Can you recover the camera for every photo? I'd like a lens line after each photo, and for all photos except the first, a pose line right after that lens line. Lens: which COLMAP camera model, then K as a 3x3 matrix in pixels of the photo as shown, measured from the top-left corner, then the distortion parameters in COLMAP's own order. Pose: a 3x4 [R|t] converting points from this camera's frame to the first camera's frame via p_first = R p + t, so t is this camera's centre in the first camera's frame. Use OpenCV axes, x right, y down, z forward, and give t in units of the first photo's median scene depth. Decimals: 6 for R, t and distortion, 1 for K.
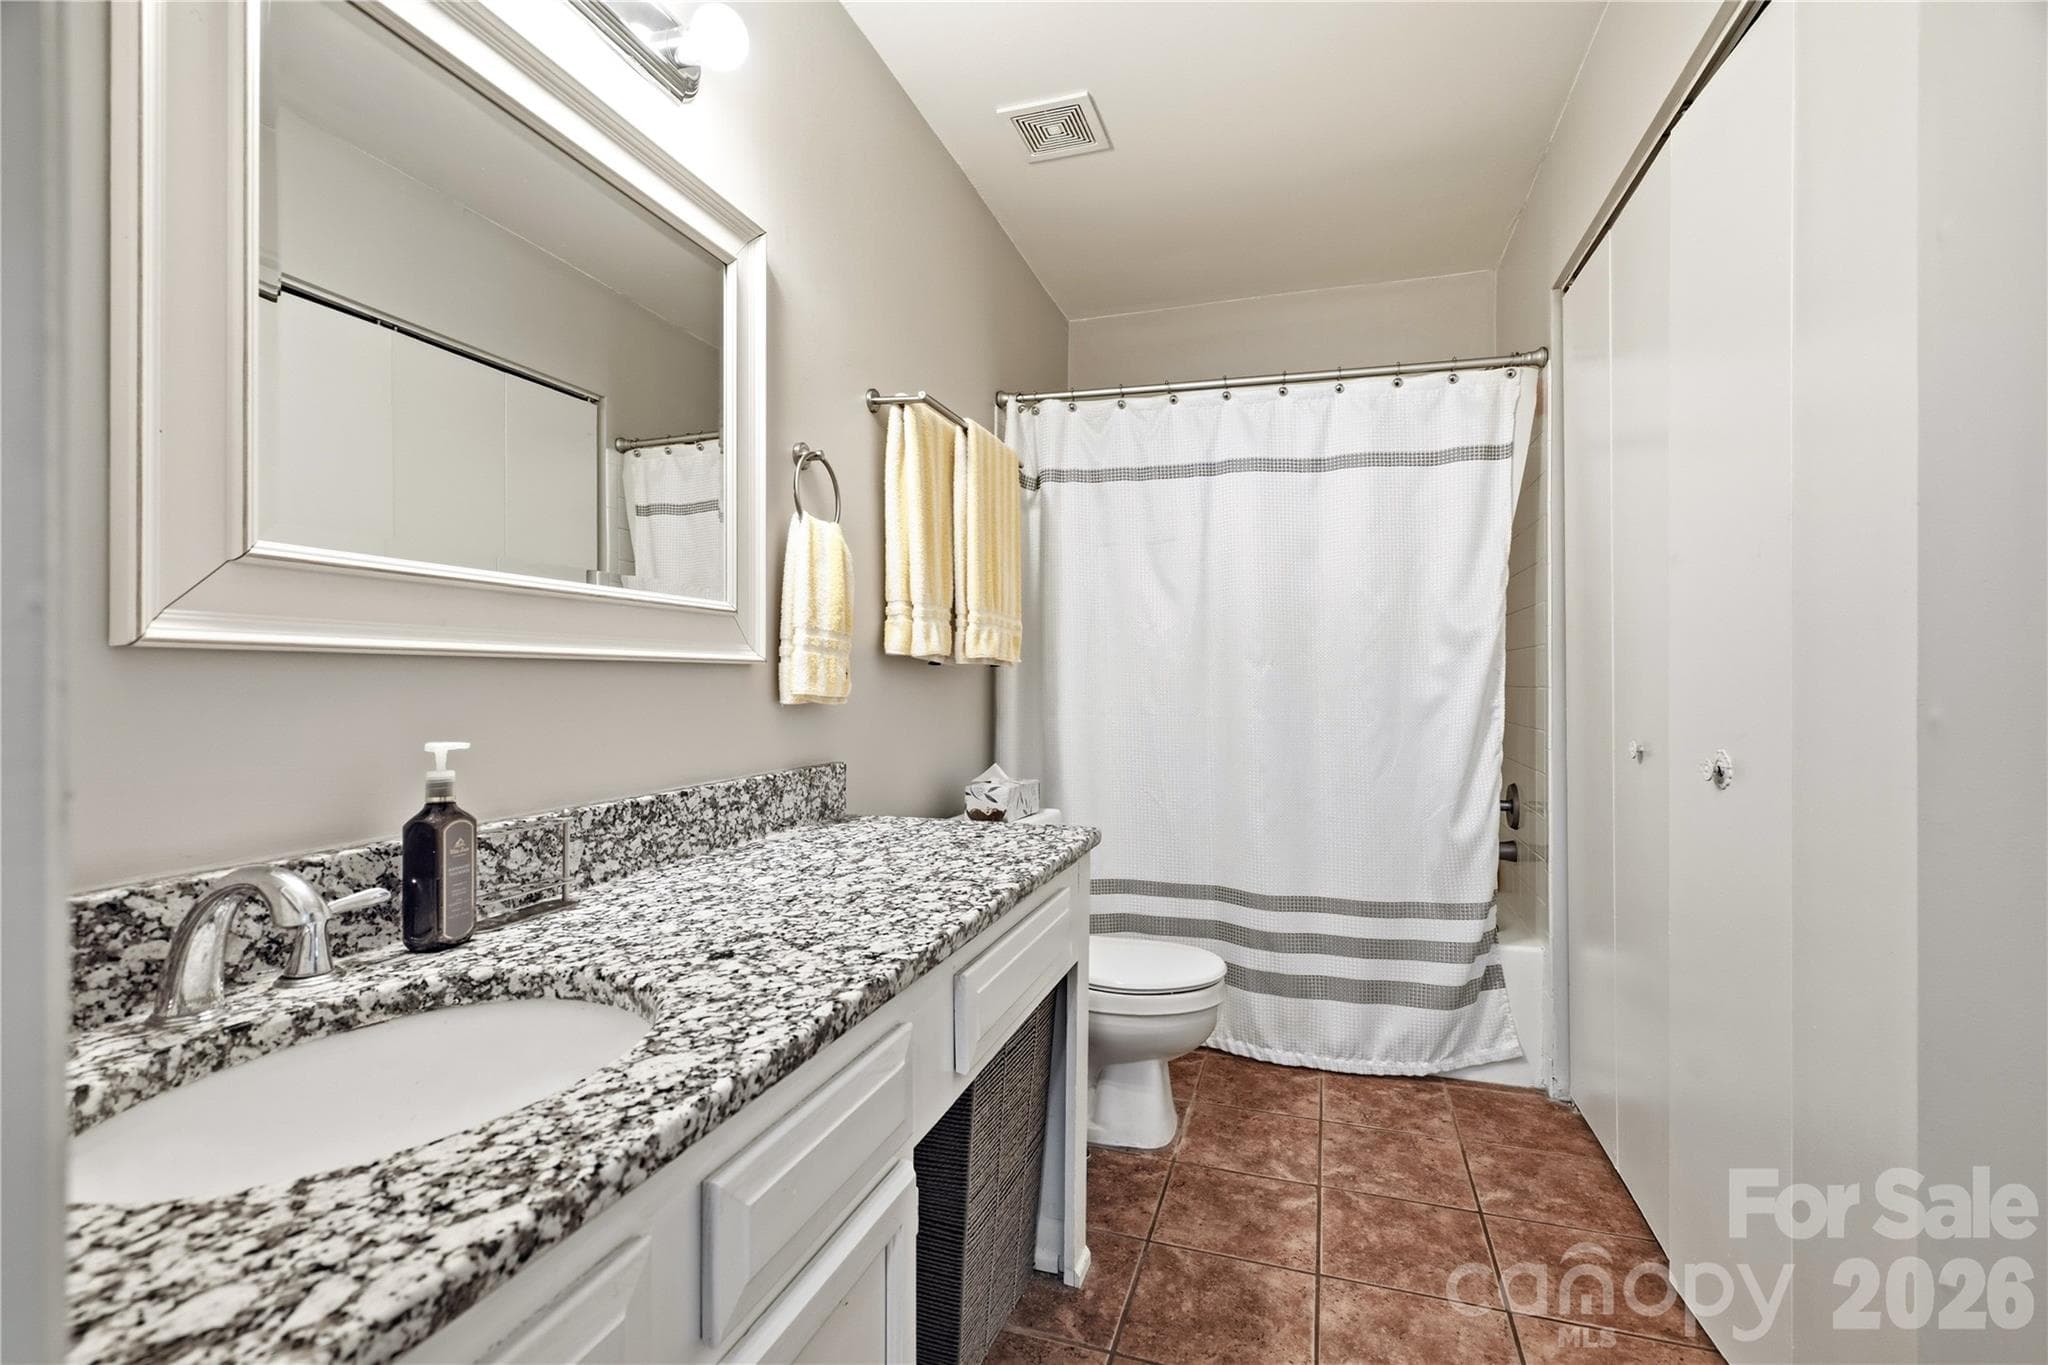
lens RADIAL K [[1029.4, 0, 986.3], [0, 1029.4, 676.8], [0, 0, 1]] dist [0.002846, 0.001069]
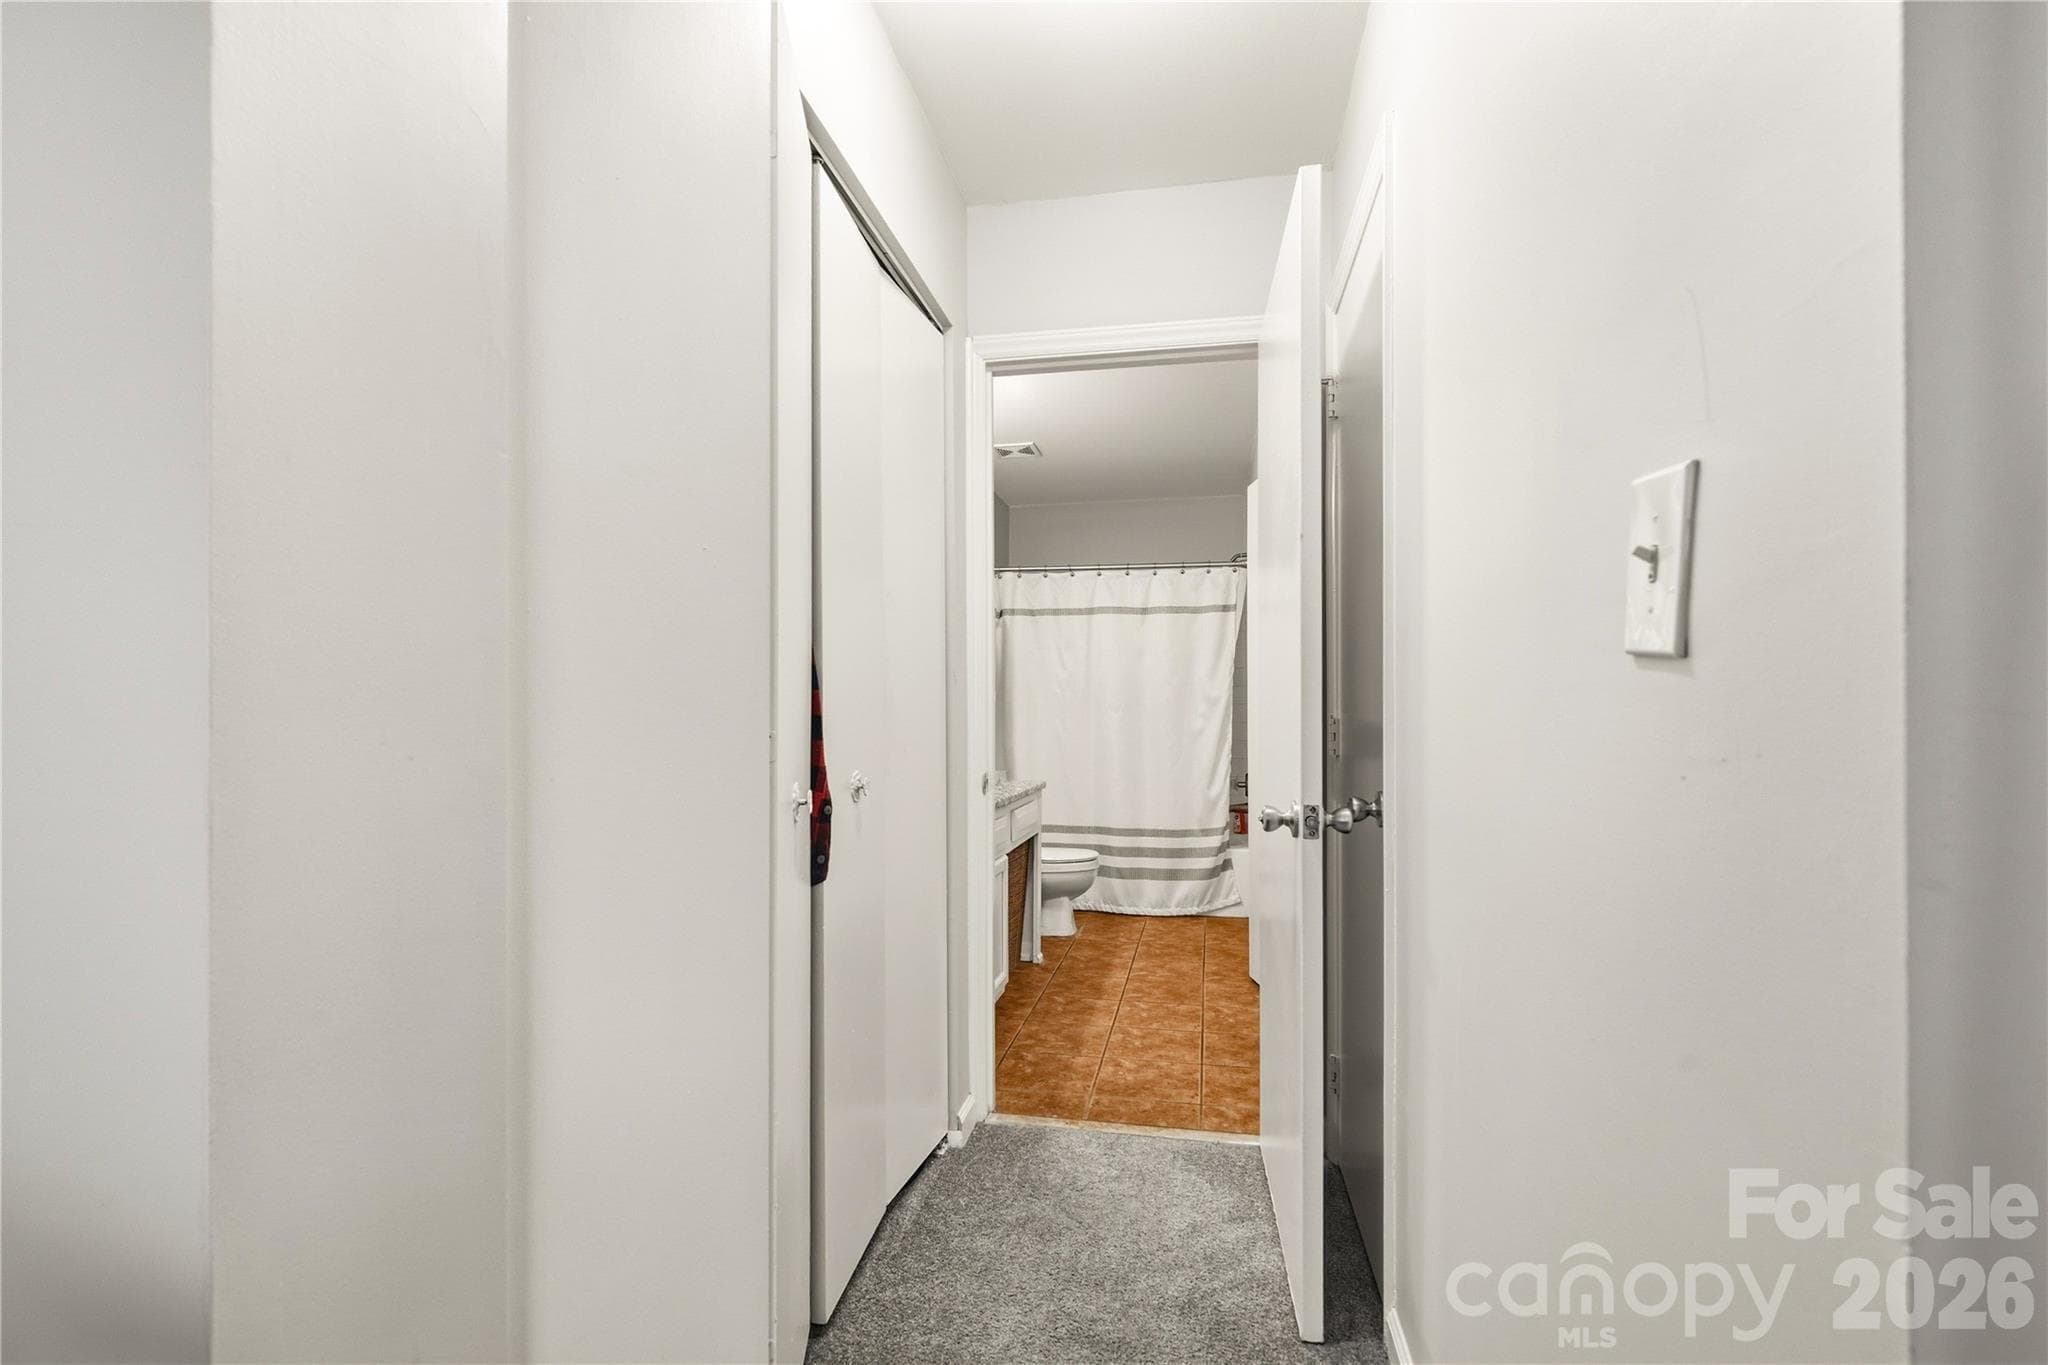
lens RADIAL K [[1092.8, 0, 989.9], [0, 1092.8, 701.8], [0, 0, 1]] dist [0.025215, 0.000243]
pose [[0.993184, -0.000001, 0.116559, -0.228631], [0.001925, 0.999864, -0.016388, 0.002040], [-0.116544, 0.016501, 0.993049, -1.100601]]
